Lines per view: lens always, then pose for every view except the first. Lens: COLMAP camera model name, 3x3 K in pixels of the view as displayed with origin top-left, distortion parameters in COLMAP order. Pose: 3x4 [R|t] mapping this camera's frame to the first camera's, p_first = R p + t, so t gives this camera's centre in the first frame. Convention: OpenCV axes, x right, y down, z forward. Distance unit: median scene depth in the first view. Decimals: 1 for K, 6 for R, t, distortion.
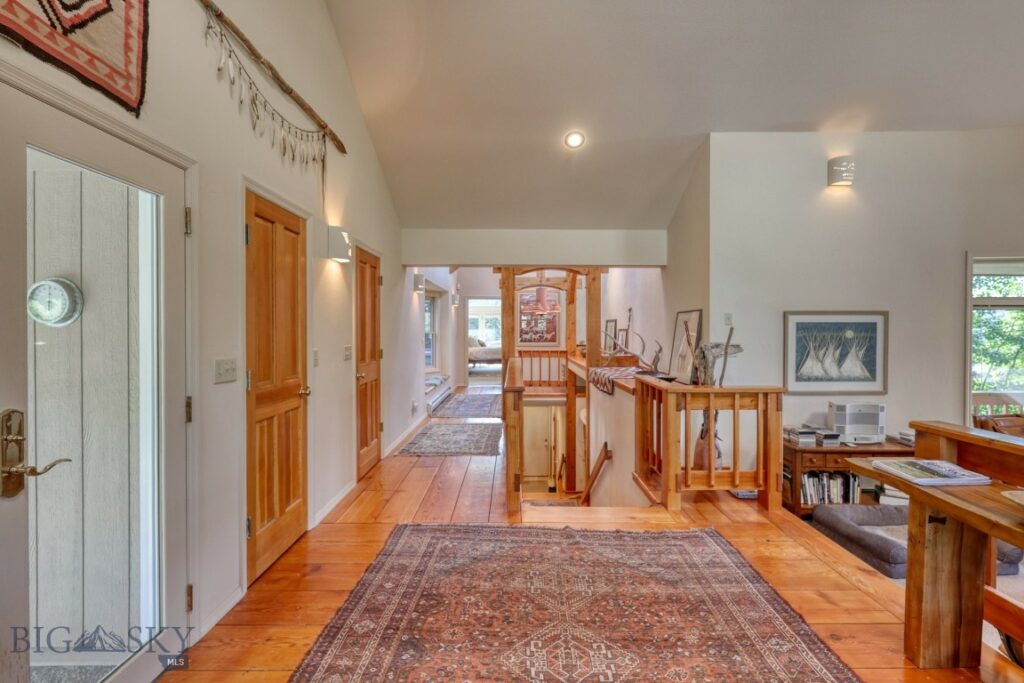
lens RADIAL K [[449.5, 0, 522.4], [0, 449.5, 332.2], [0, 0, 1]] dist [-0.000897, -0.000046]
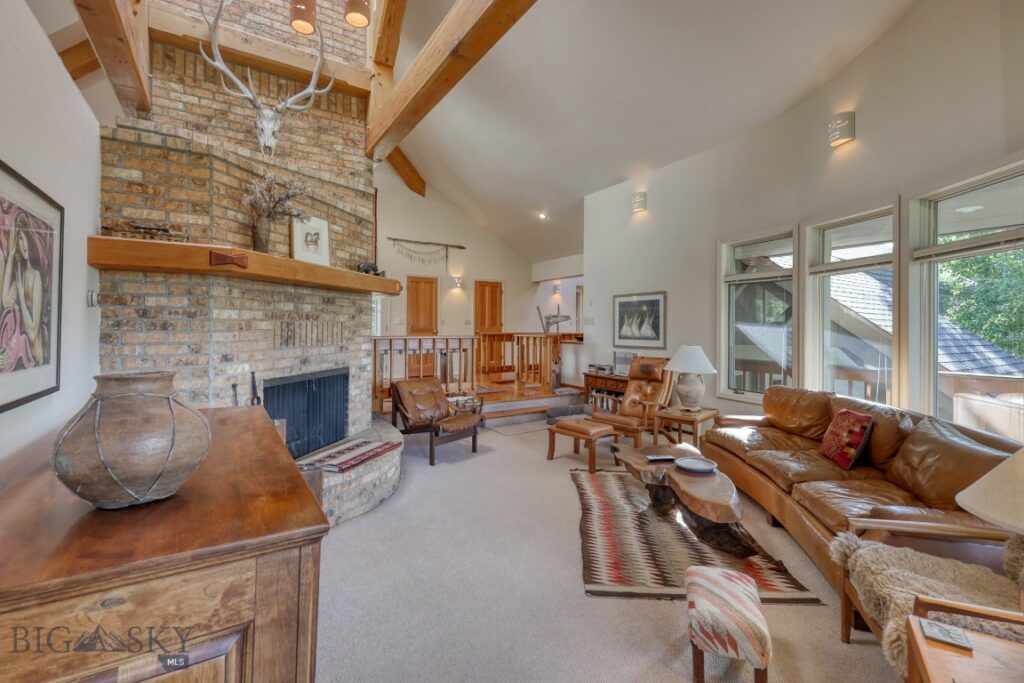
lens RADIAL K [[454.2, 0, 510.2], [0, 454.2, 323.1], [0, 0, 1]] dist [-0.000569, 0.000024]
pose [[0.524031, -0.009915, -0.851642, 2.187320], [-0.009182, 0.999808, -0.017290, 0.103475], [0.851650, 0.016880, 0.523839, -0.217041]]
